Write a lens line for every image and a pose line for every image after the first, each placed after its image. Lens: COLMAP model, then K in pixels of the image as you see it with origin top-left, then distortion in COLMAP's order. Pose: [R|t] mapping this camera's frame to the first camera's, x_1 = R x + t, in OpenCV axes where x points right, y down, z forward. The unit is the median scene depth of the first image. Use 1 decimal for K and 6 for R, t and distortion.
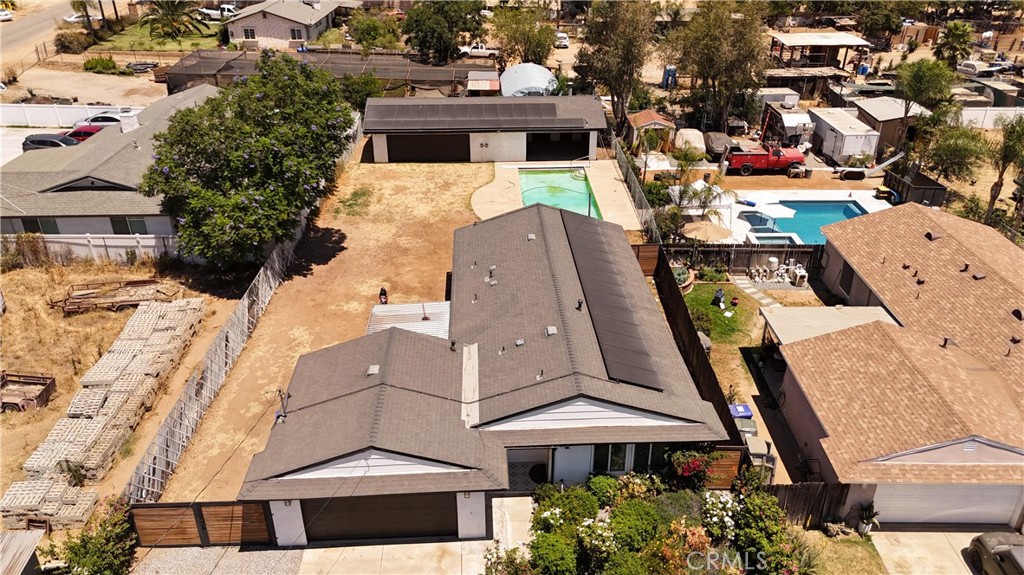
lens RADIAL K [[773.8, 0, 512.7], [0, 773.8, 287.8], [0, 0, 1]] dist [0.086603, -0.004826]
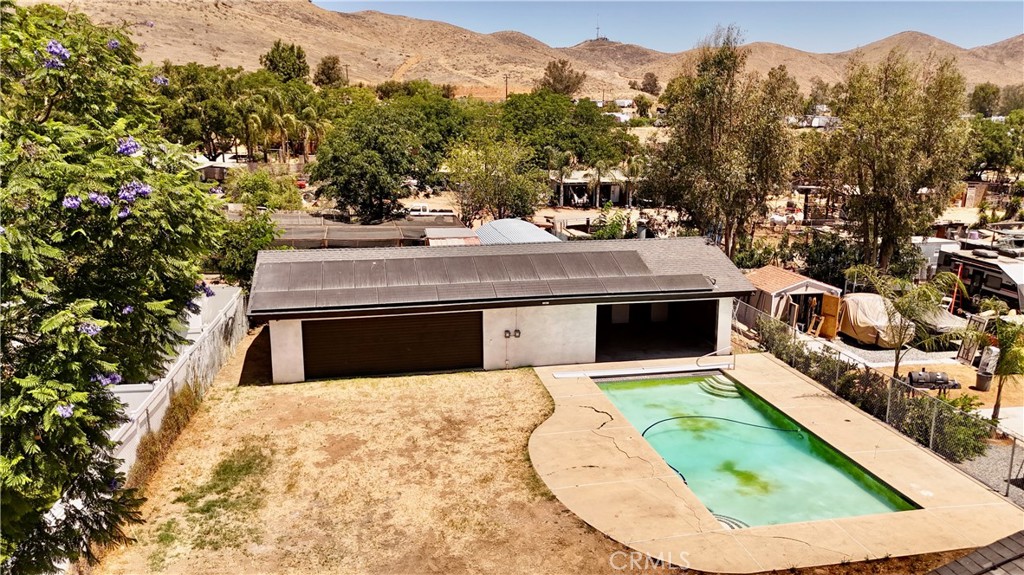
lens RADIAL K [[773.8, 0, 509.6], [0, 773.8, 285.2], [0, 0, 1]] dist [0.086603, -0.004826]
pose [[0.988473, -0.034277, 0.147463, -0.108391], [0.071540, 0.964178, -0.255427, -0.091508], [-0.133426, 0.263032, 0.955516, 0.541199]]
